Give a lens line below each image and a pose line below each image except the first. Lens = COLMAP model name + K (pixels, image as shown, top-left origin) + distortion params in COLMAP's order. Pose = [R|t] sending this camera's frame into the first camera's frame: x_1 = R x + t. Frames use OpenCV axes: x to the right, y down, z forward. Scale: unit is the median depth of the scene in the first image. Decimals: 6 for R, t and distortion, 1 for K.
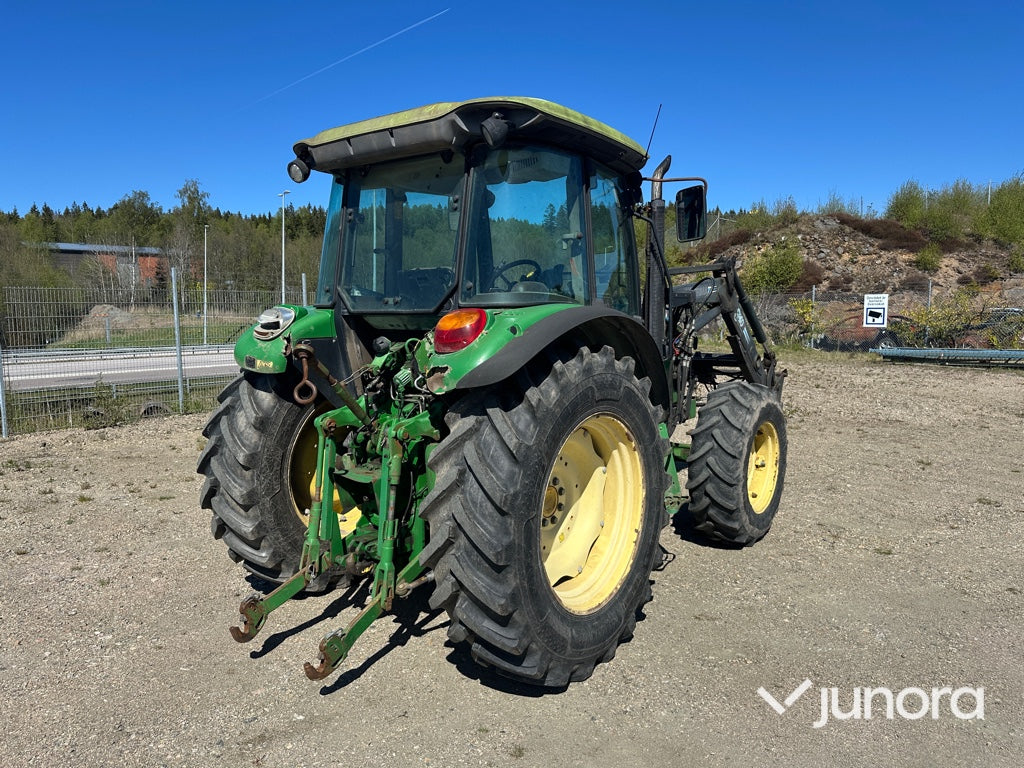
lens RADIAL K [[719.7, 0, 510.1], [0, 719.7, 375.2], [0, 0, 1]] dist [0.041100, -0.048294]
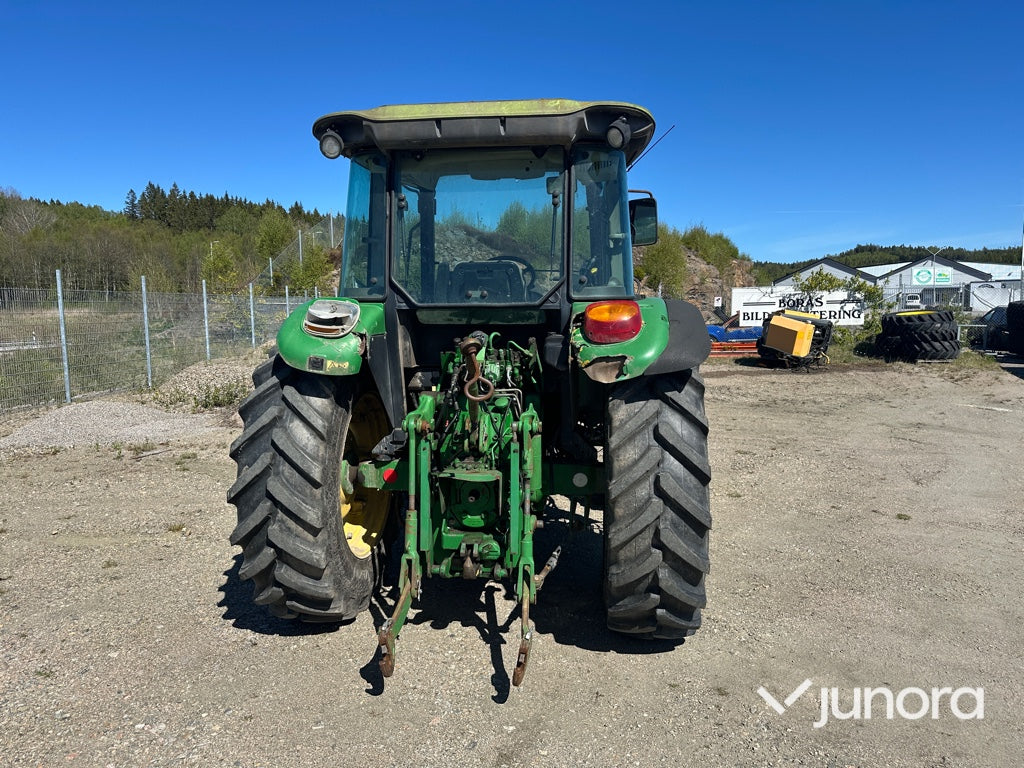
lens RADIAL K [[716.8, 0, 512.5], [0, 716.8, 382.9], [0, 0, 1]] dist [0.063531, -0.077558]
pose [[0.855557, -0.052687, 0.515021, -0.112730], [0.048688, 0.998587, 0.021276, -0.000347], [-0.515414, 0.006872, 0.856914, 0.026615]]
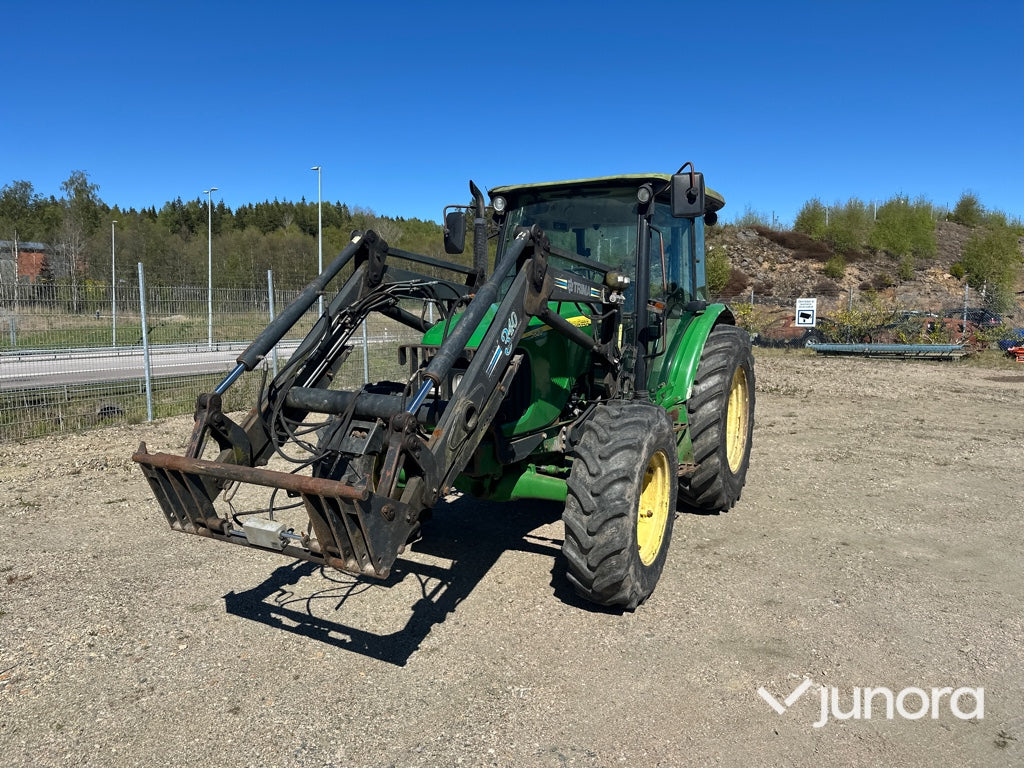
lens RADIAL K [[717.9, 0, 517.8], [0, 717.9, 385.0], [0, 0, 1]] dist [0.056609, -0.074848]
pose [[0.988421, -0.011199, 0.151323, -0.149100], [0.009504, 0.999884, 0.011917, 0.011113], [-0.151439, -0.010341, 0.988413, -0.096079]]
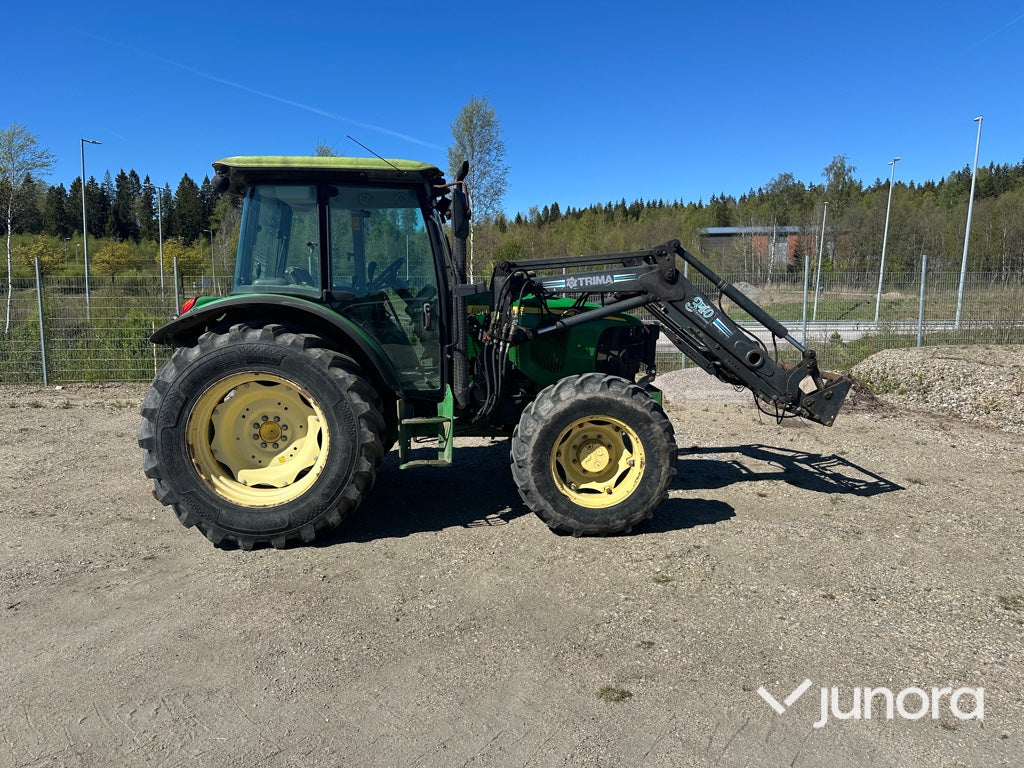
lens RADIAL K [[712.1, 0, 521.5], [0, 712.1, 379.3], [0, 0, 1]] dist [0.071688, -0.086389]
pose [[0.661967, 0.099193, -0.742940, 0.247153], [-0.069795, 0.995055, 0.070666, -0.011345], [0.746276, 0.005075, 0.665617, 0.071331]]
